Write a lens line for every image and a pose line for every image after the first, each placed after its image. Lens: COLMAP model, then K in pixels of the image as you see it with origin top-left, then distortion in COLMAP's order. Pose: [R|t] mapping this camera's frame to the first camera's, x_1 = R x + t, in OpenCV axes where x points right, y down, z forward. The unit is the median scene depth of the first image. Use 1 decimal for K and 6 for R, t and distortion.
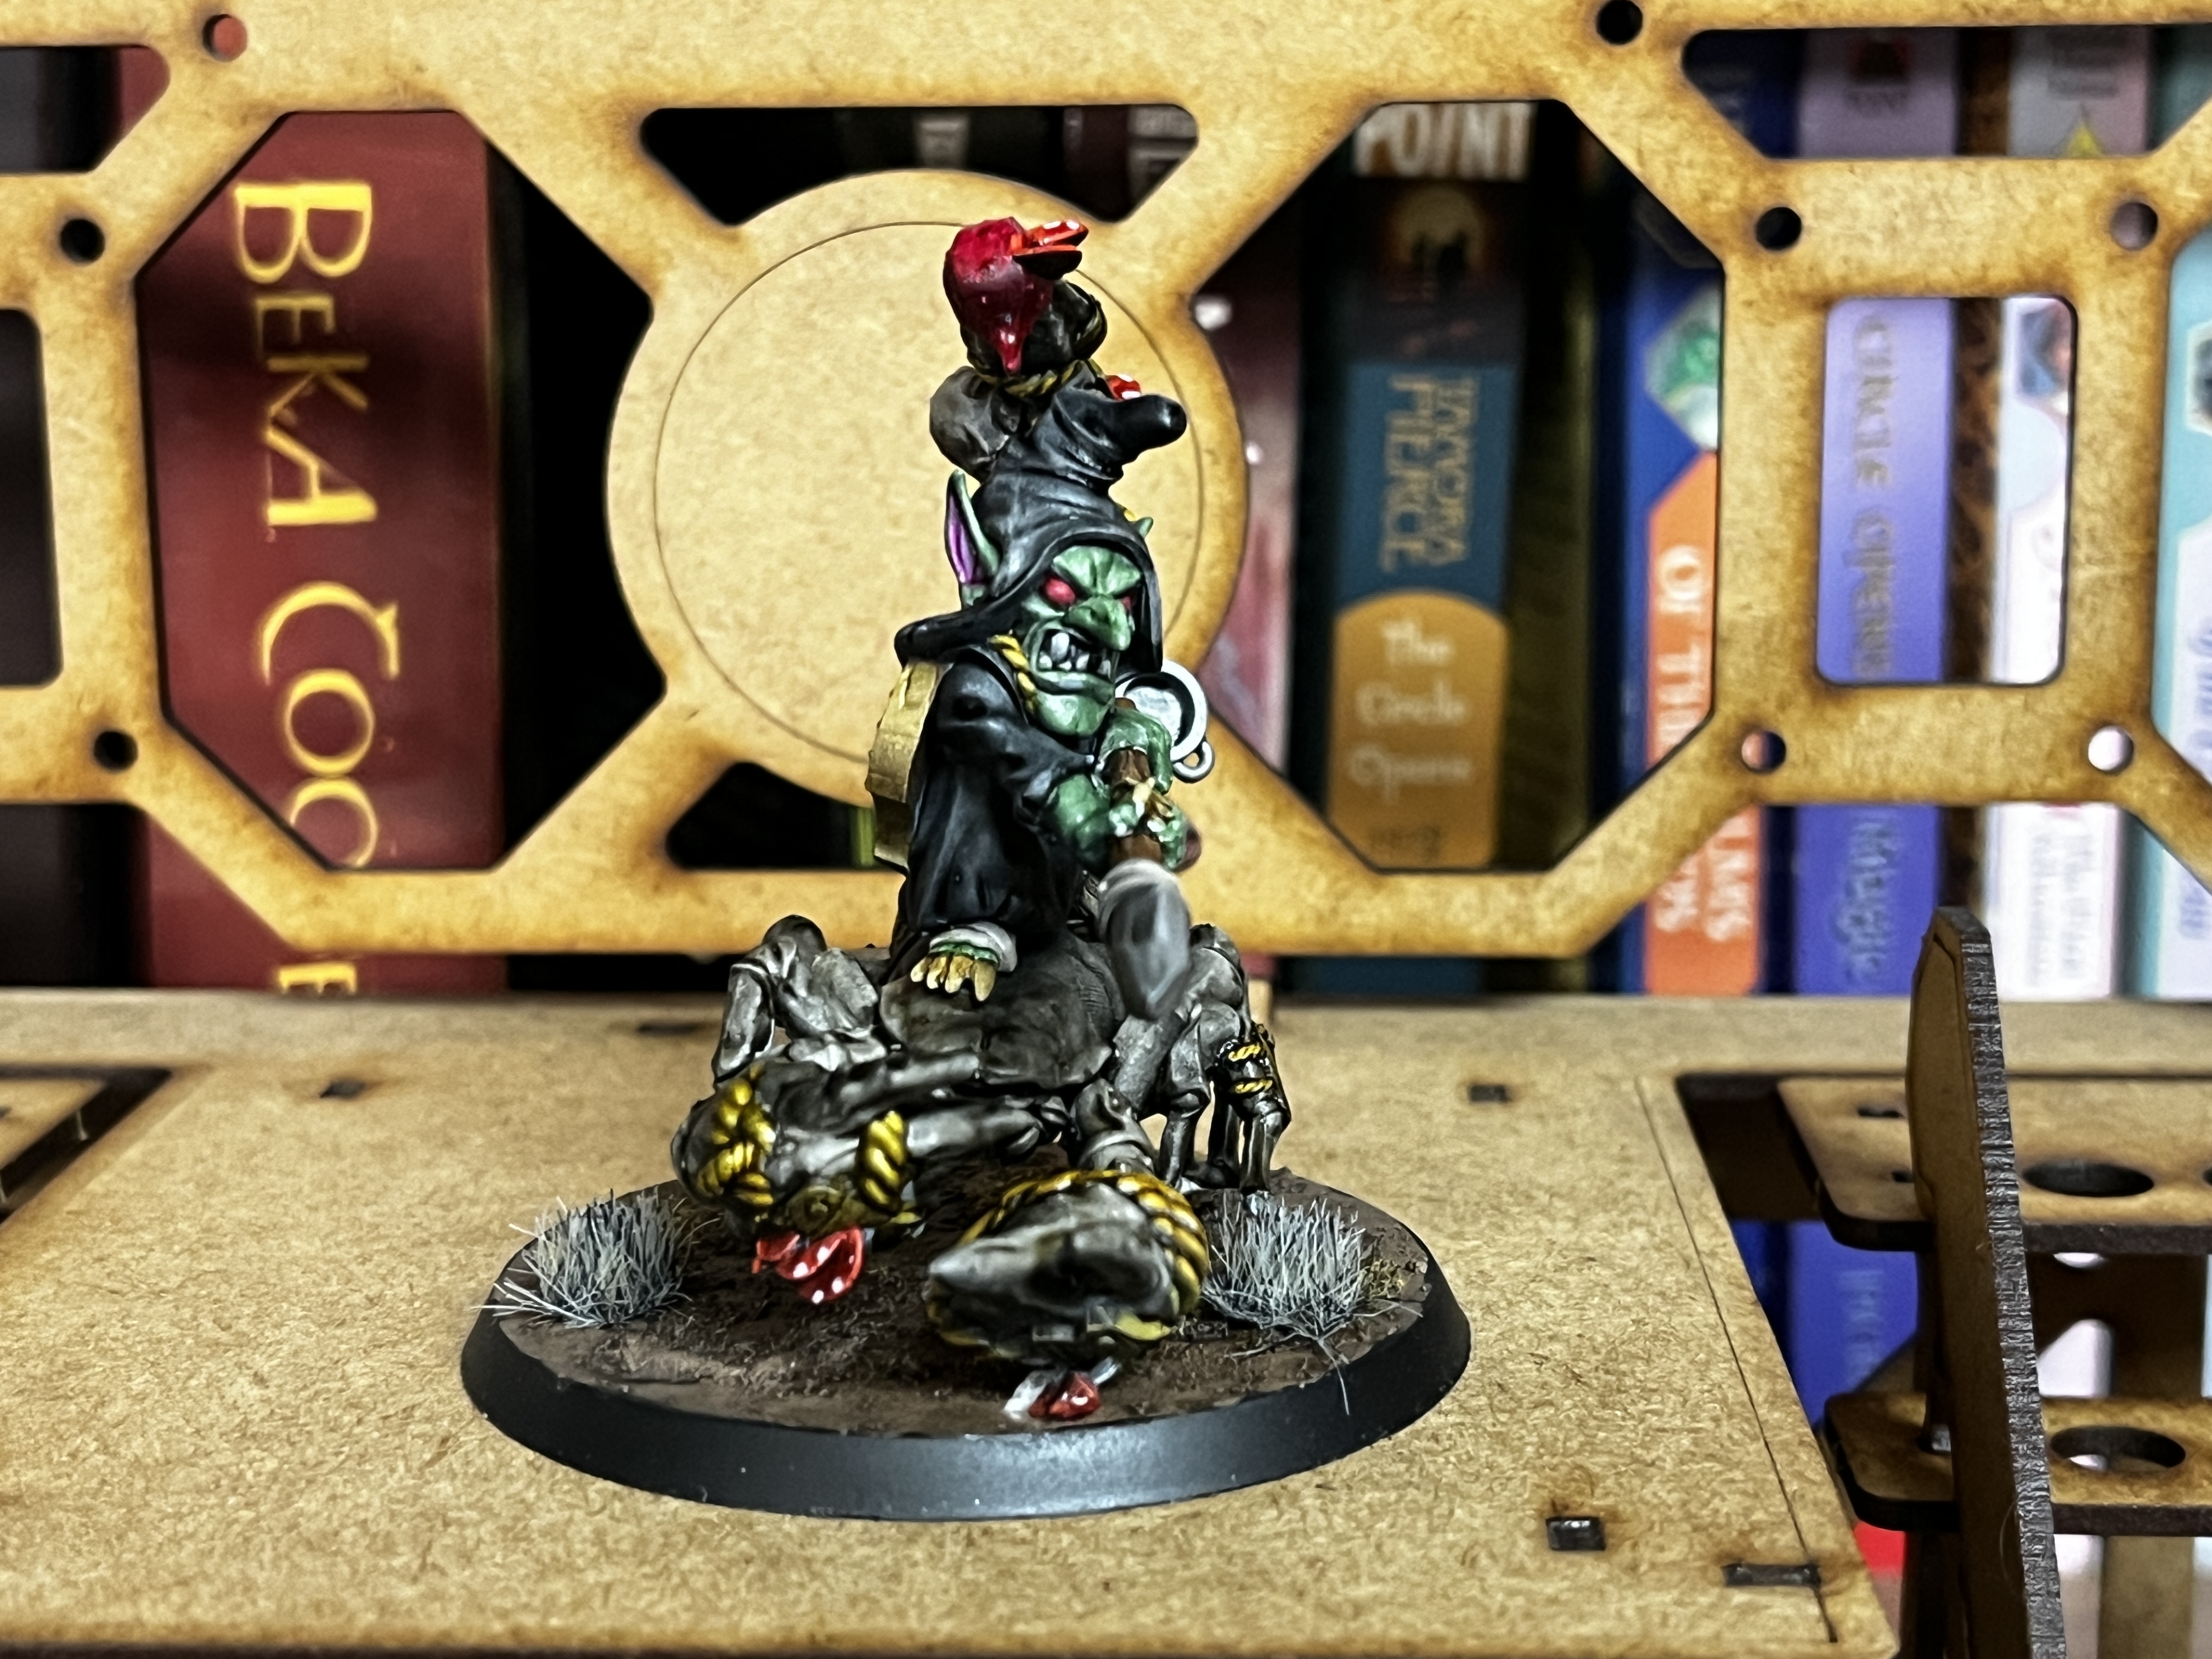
lens RADIAL K [[3534.1, 0, 1068.5], [0, 3534.1, 791.9], [0, 0, 1]] dist [0.160066, -0.681266]
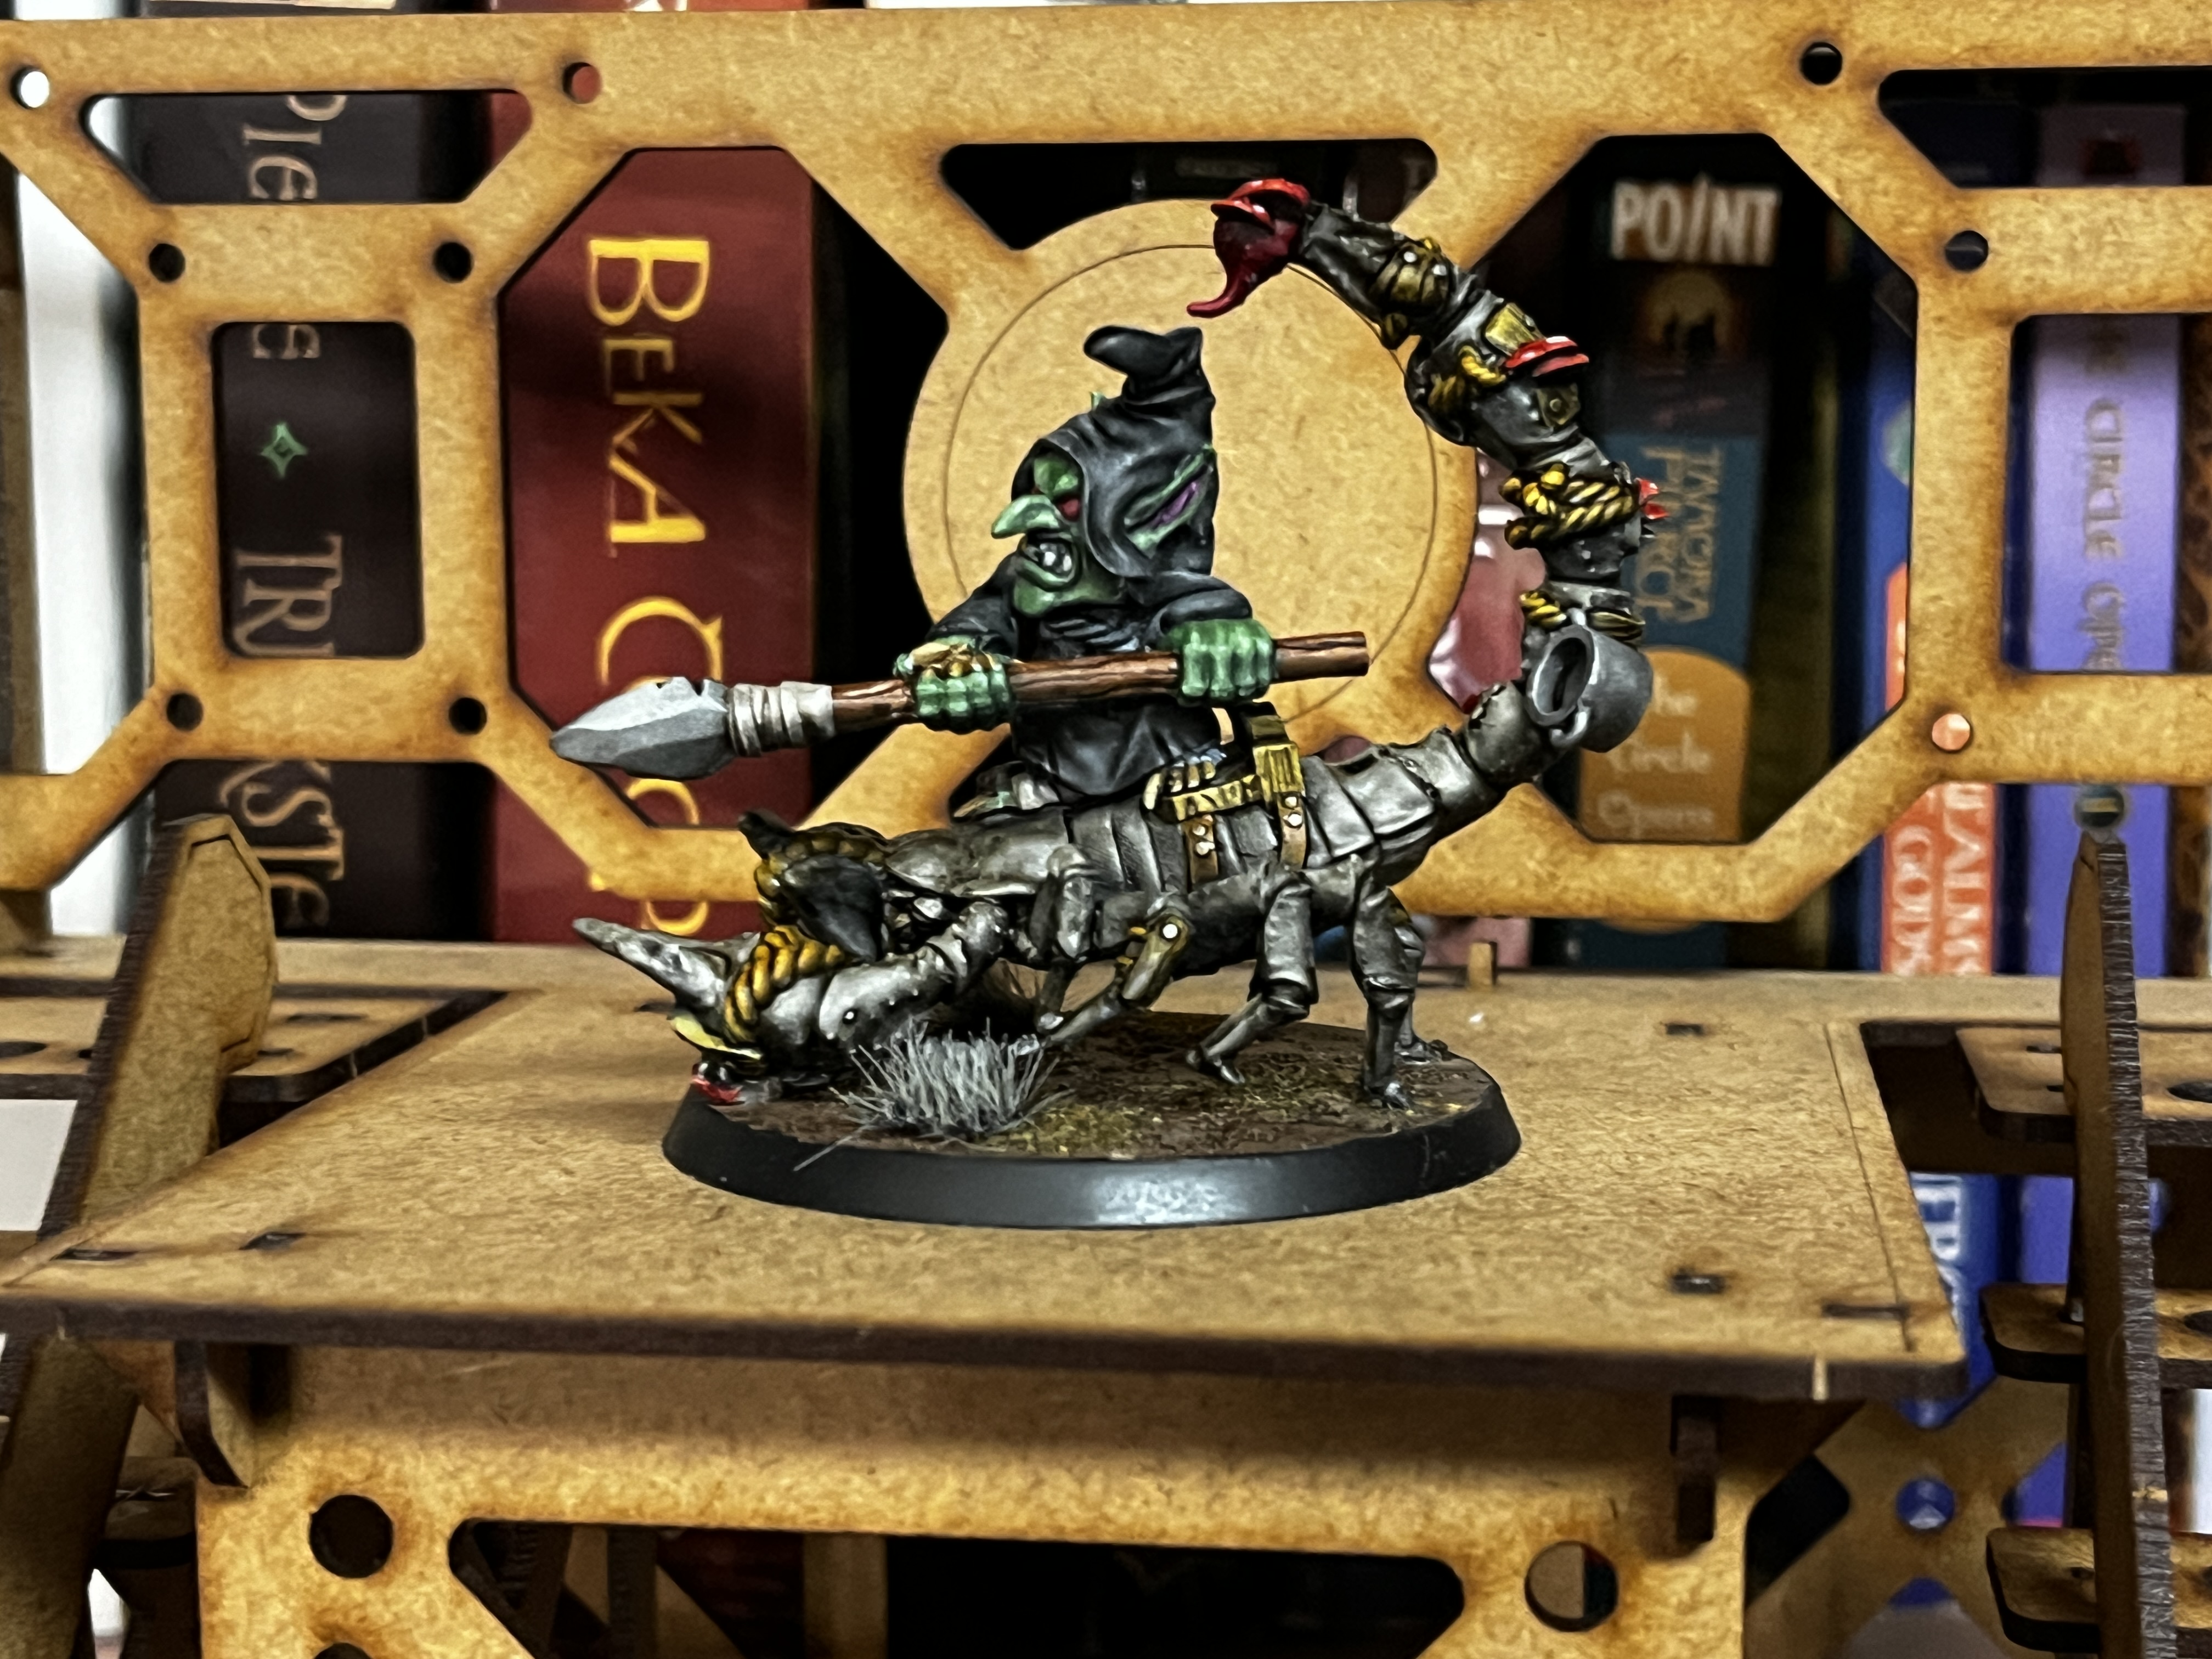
lens RADIAL K [[3507.6, 0, 1123.2], [0, 3507.6, 839.1], [0, 0, 1]] dist [0.172186, -0.679800]
pose [[0.996371, 0.018473, -0.083090, 0.044299], [-0.023143, 0.998185, -0.055593, 0.115077], [0.081912, 0.057314, 0.994990, -0.124417]]
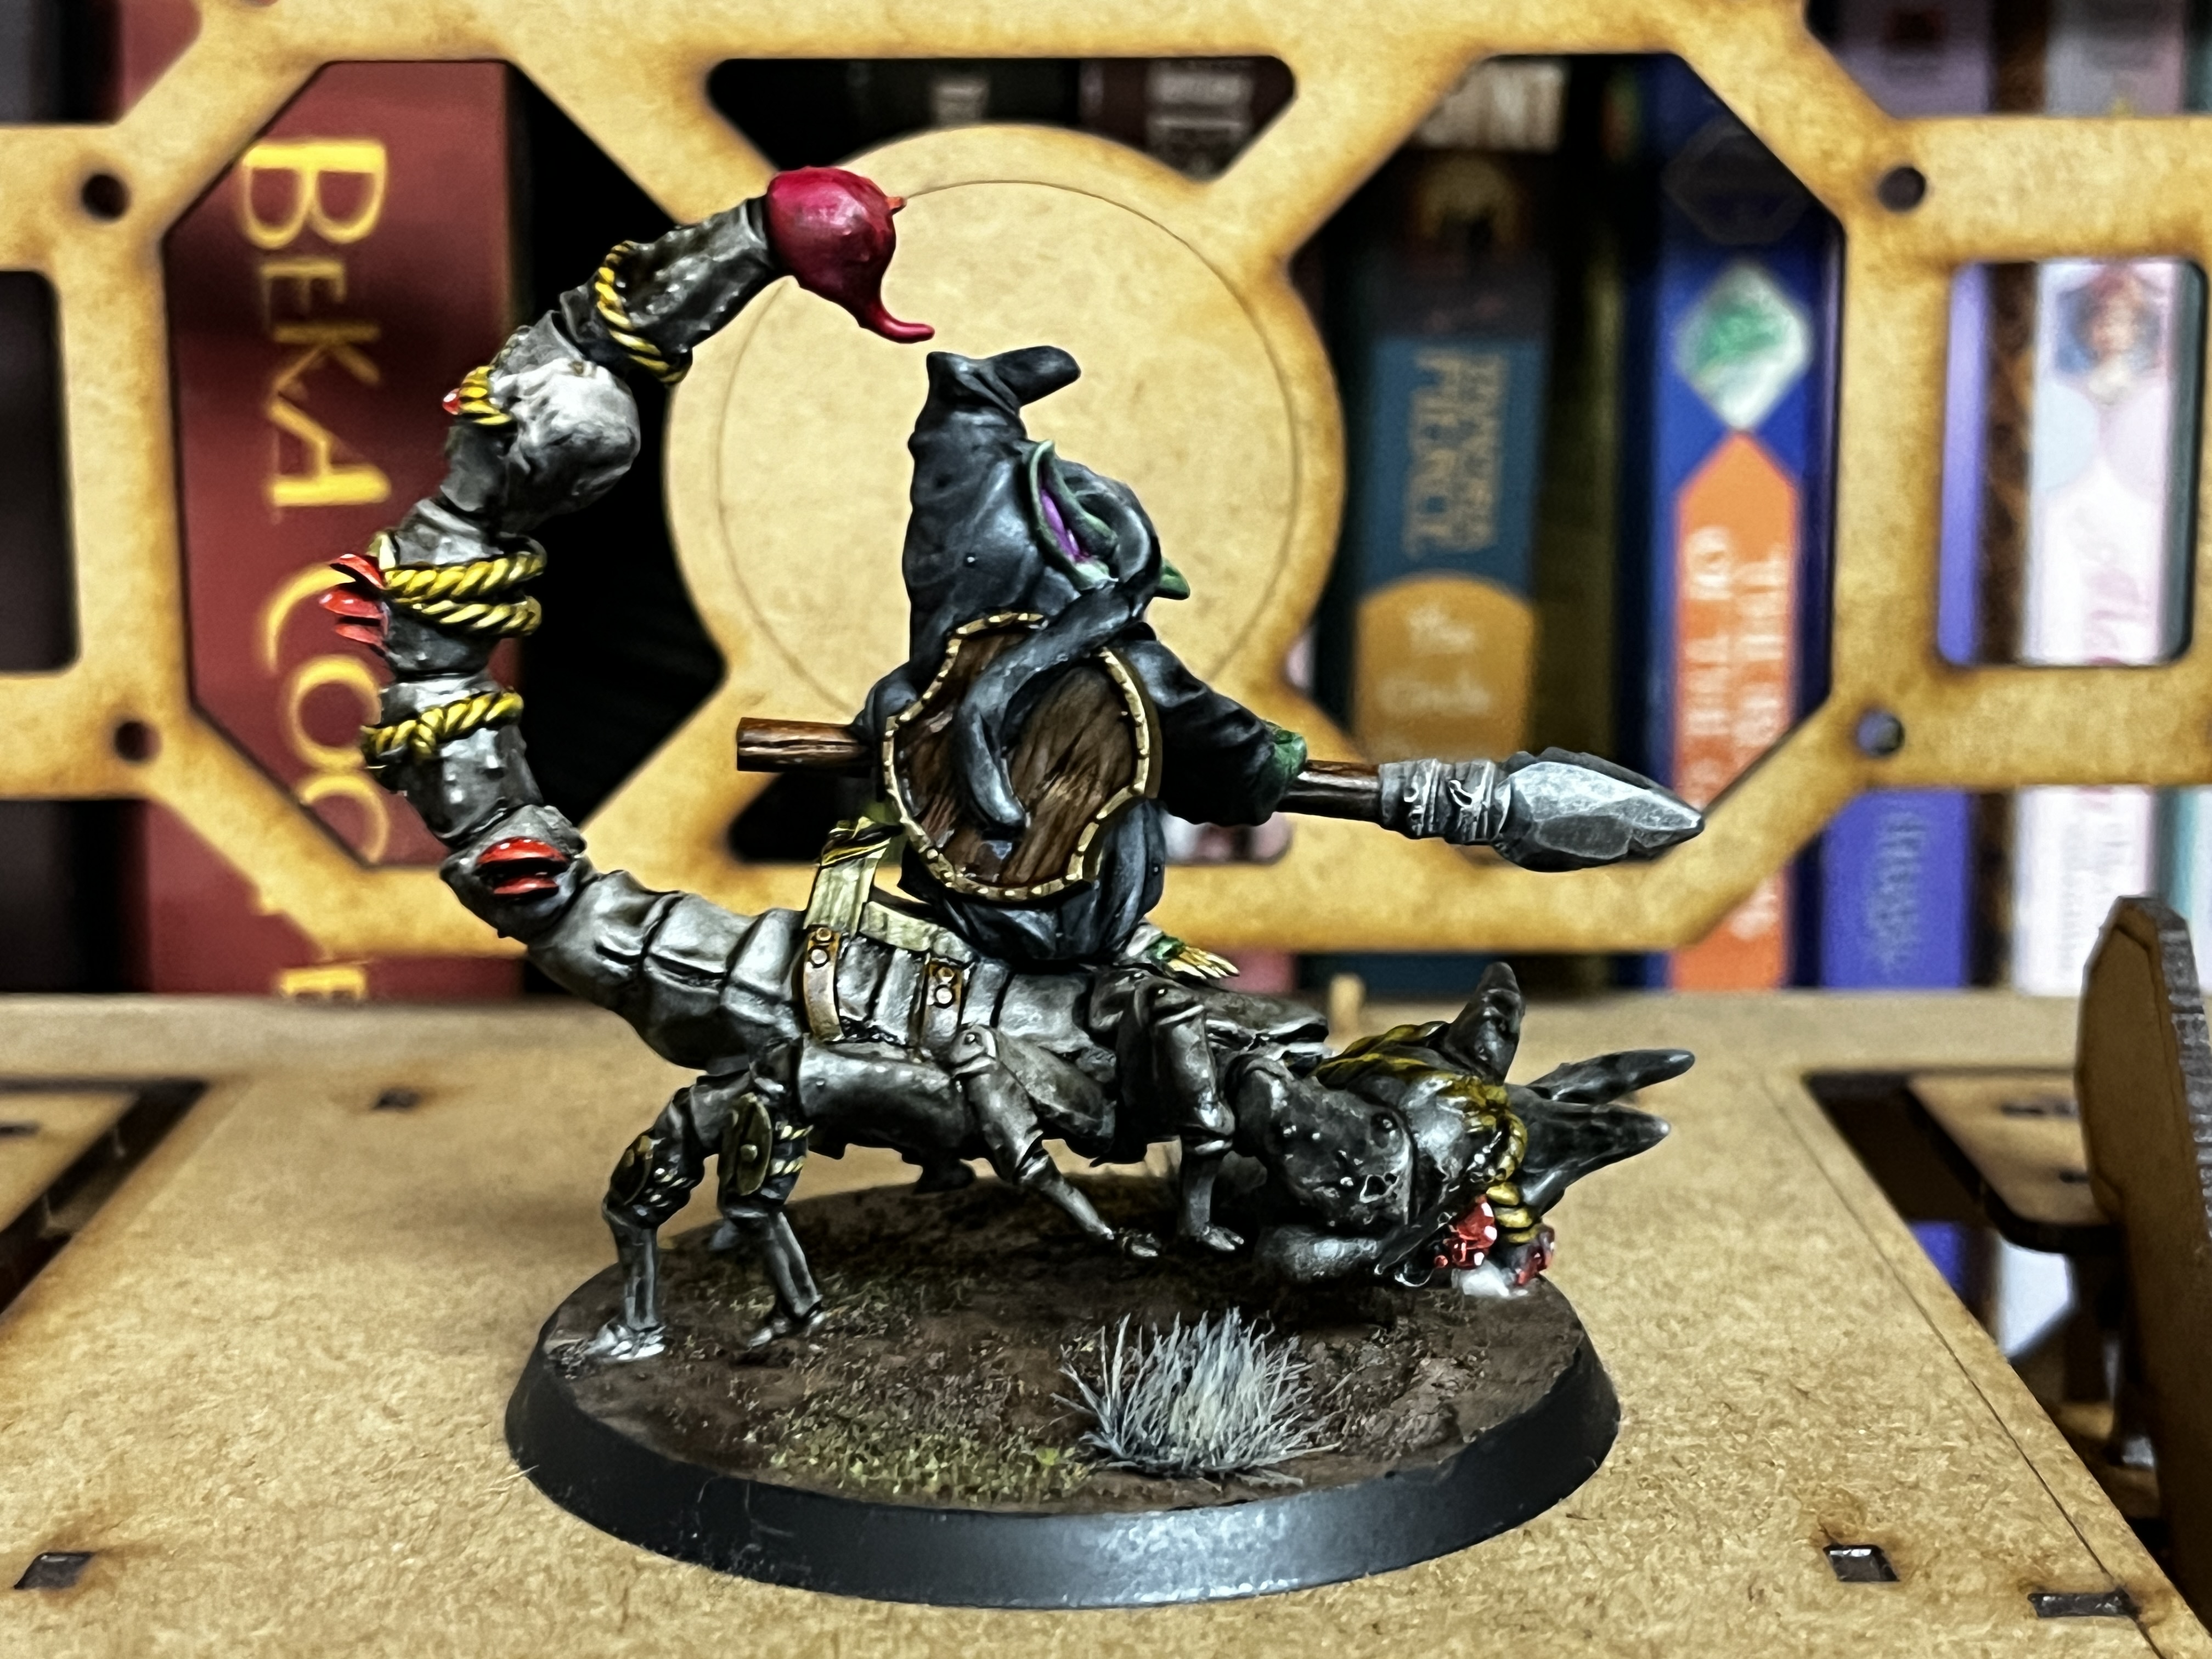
lens RADIAL K [[3549.7, 0, 1057.5], [0, 3549.7, 798.6], [0, 0, 1]] dist [0.156771, -0.688754]
pose [[0.998796, -0.004722, 0.048830, -0.097134], [0.004720, 0.999989, 0.000149, 0.005927], [-0.048830, 0.000081, 0.998807, 0.063355]]
